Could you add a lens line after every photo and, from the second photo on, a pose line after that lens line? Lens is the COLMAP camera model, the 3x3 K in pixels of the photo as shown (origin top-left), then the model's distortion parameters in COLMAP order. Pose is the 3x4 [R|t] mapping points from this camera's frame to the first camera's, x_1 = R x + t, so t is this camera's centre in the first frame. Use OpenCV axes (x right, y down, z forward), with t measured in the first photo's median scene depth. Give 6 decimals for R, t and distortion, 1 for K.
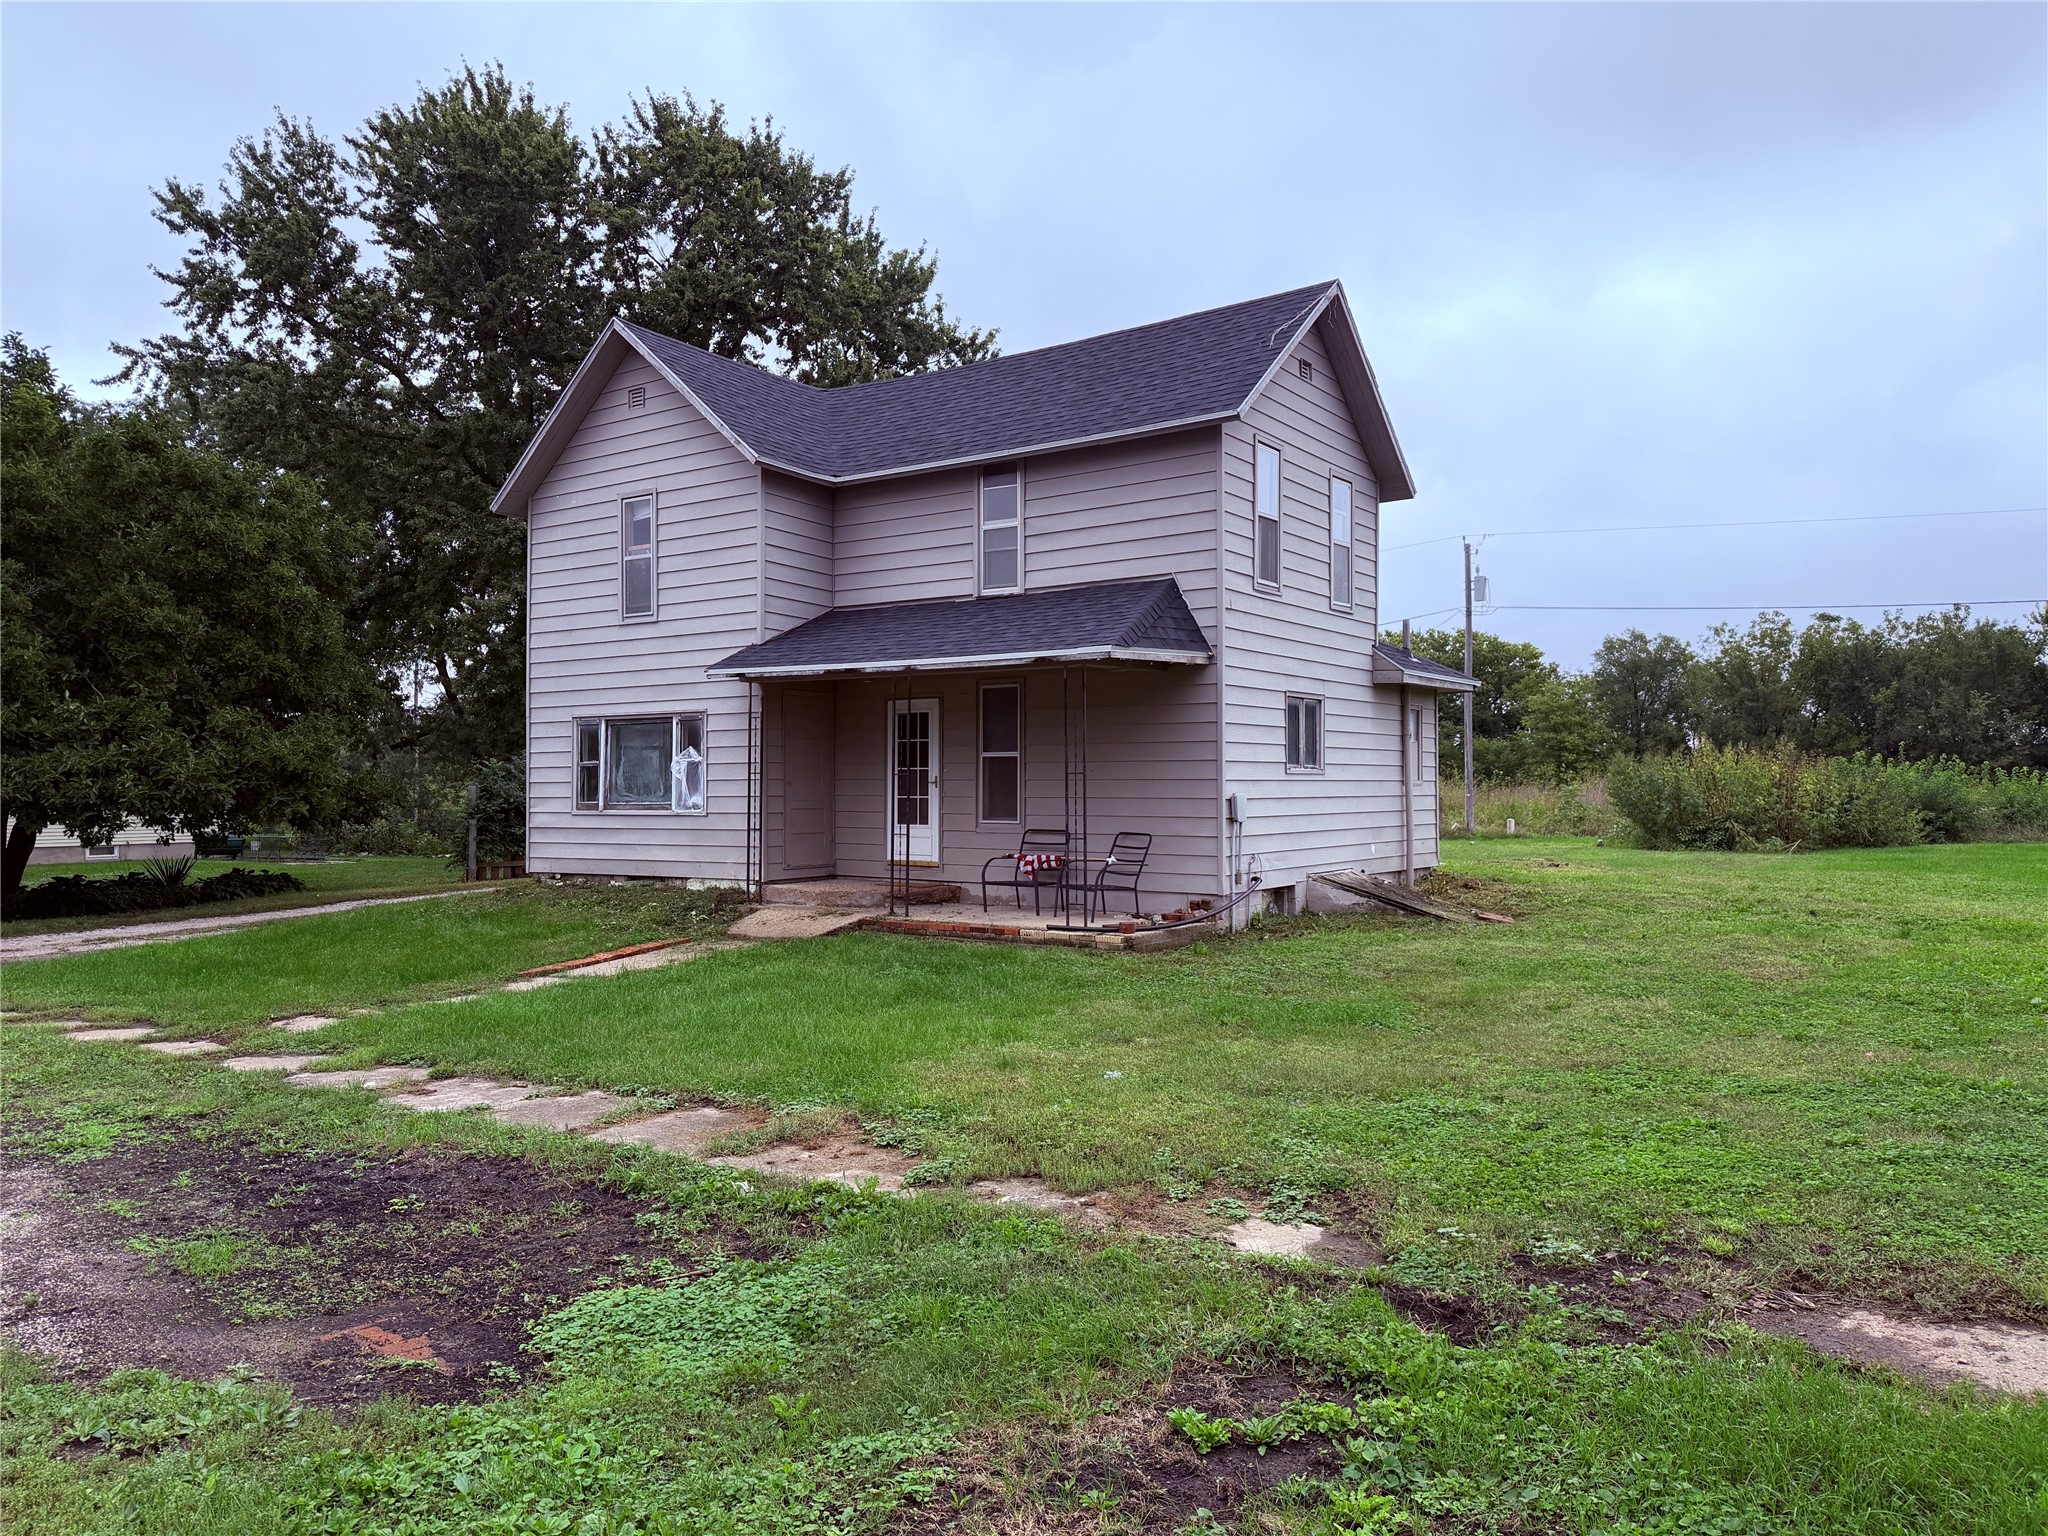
lens RADIAL K [[1419.5, 0, 1024.0], [0, 1419.5, 768.0], [0, 0, 1]] dist [0.093664, -0.160551]
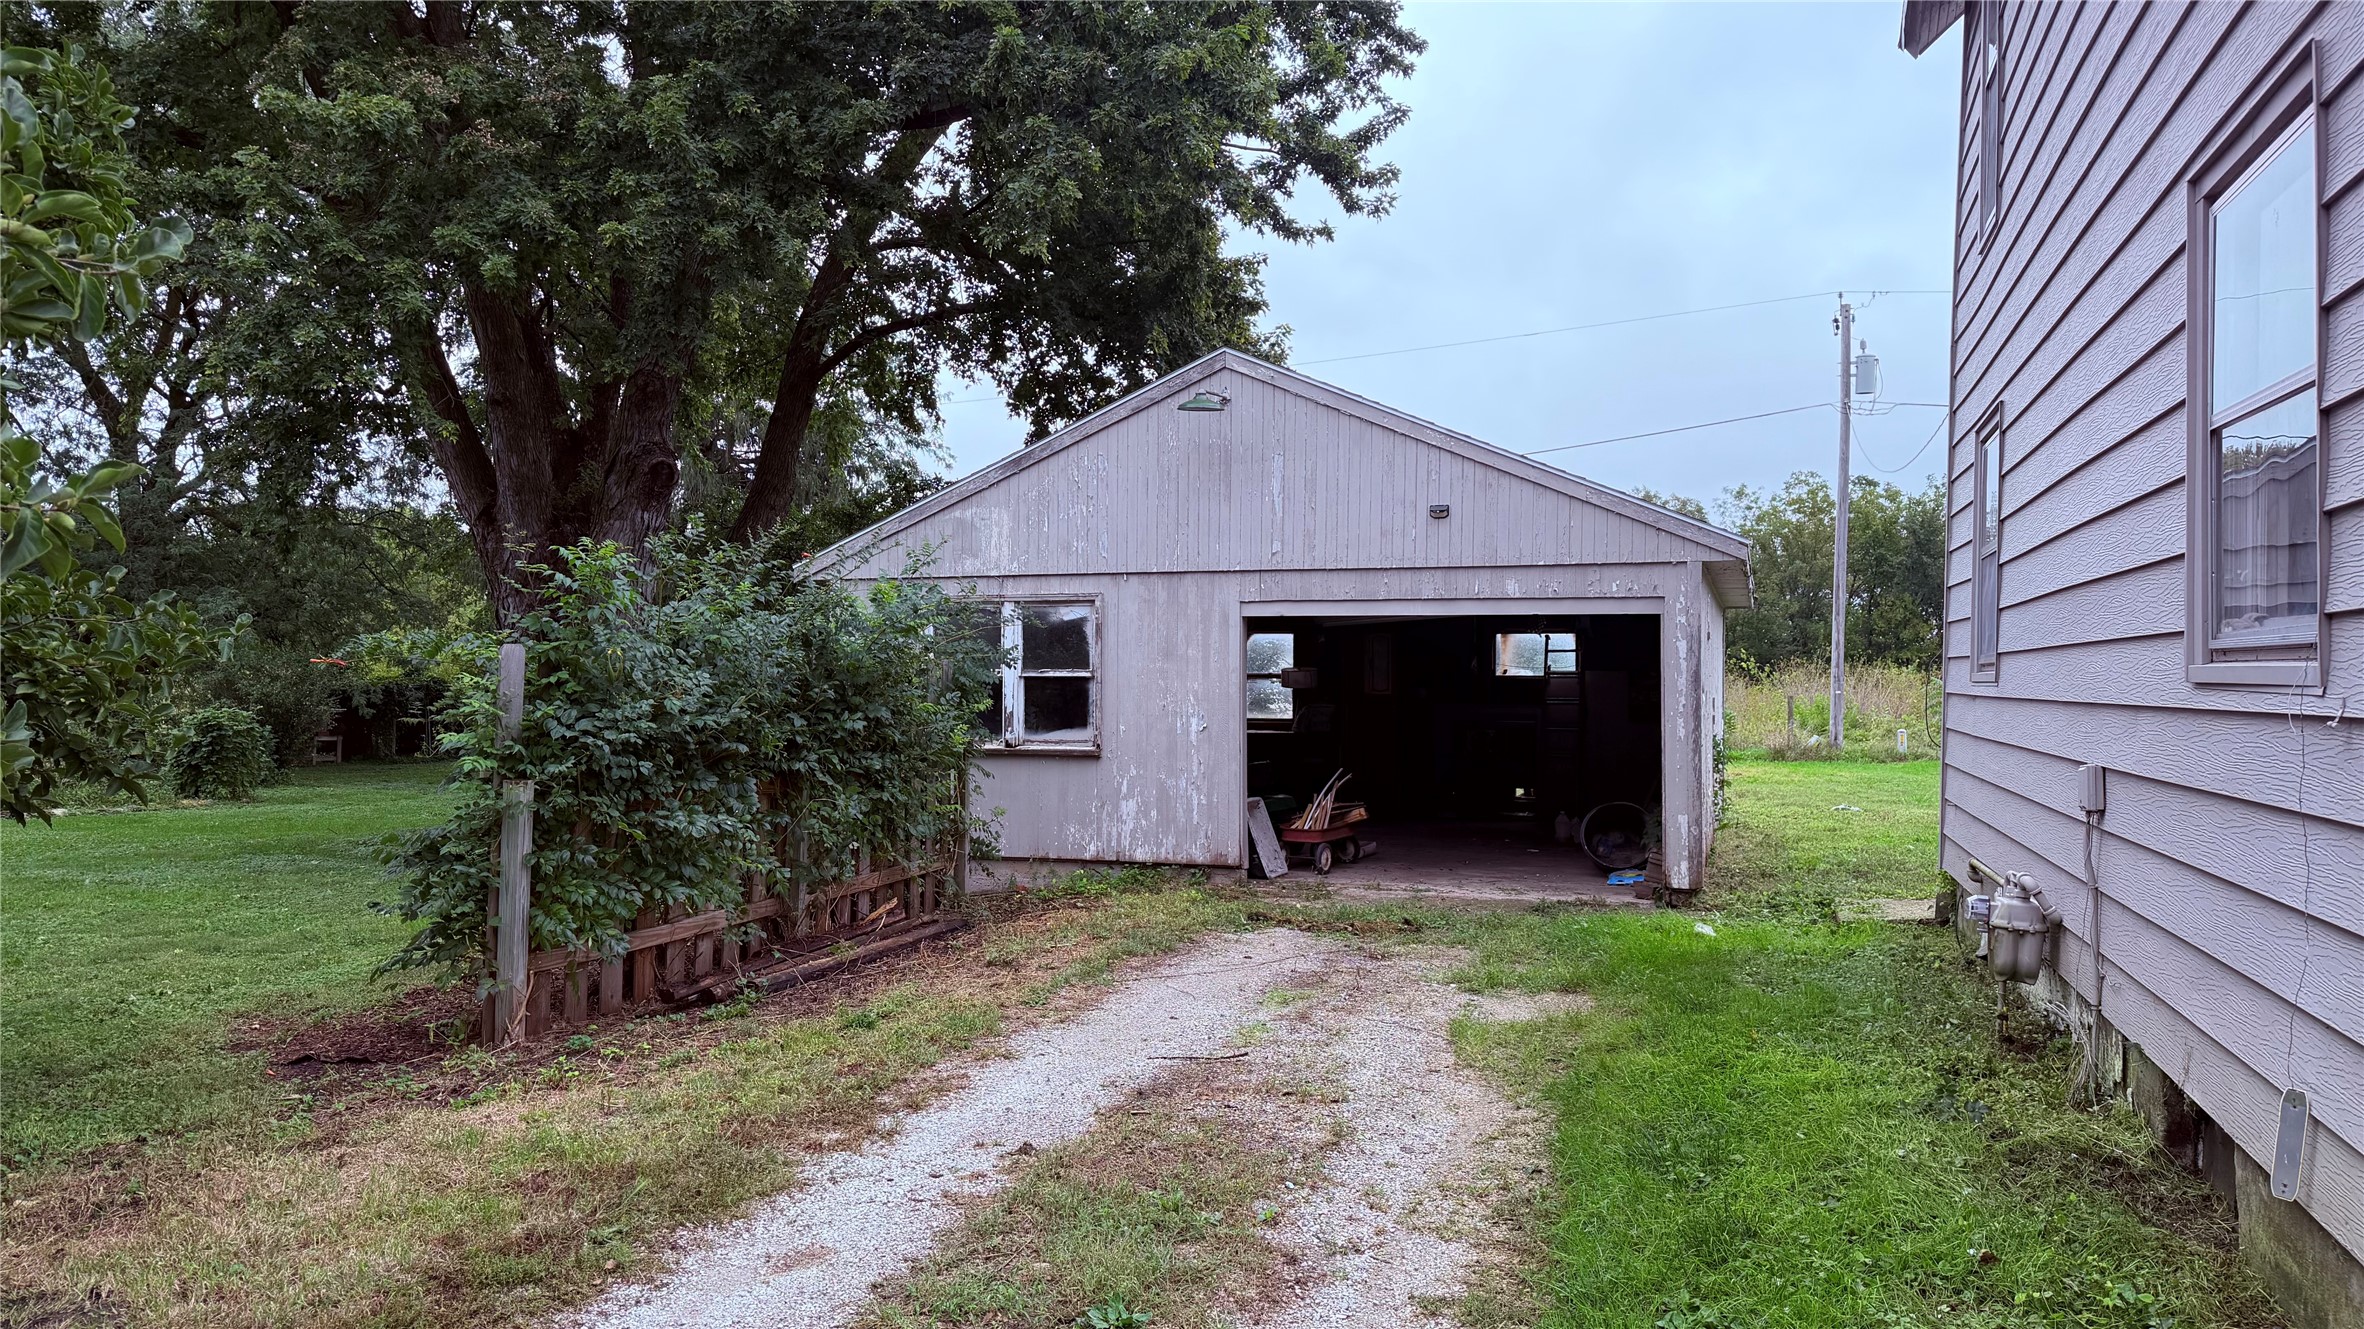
lens RADIAL K [[1624.4, 0, 1182.0], [0, 1624.4, 664.5], [0, 0, 1]] dist [0.180217, -0.378819]
pose [[0.964340, 0.011592, 0.264413, -0.524498], [-0.013416, 0.999897, 0.005092, 0.019113], [-0.264327, -0.008458, 0.964396, 1.048812]]
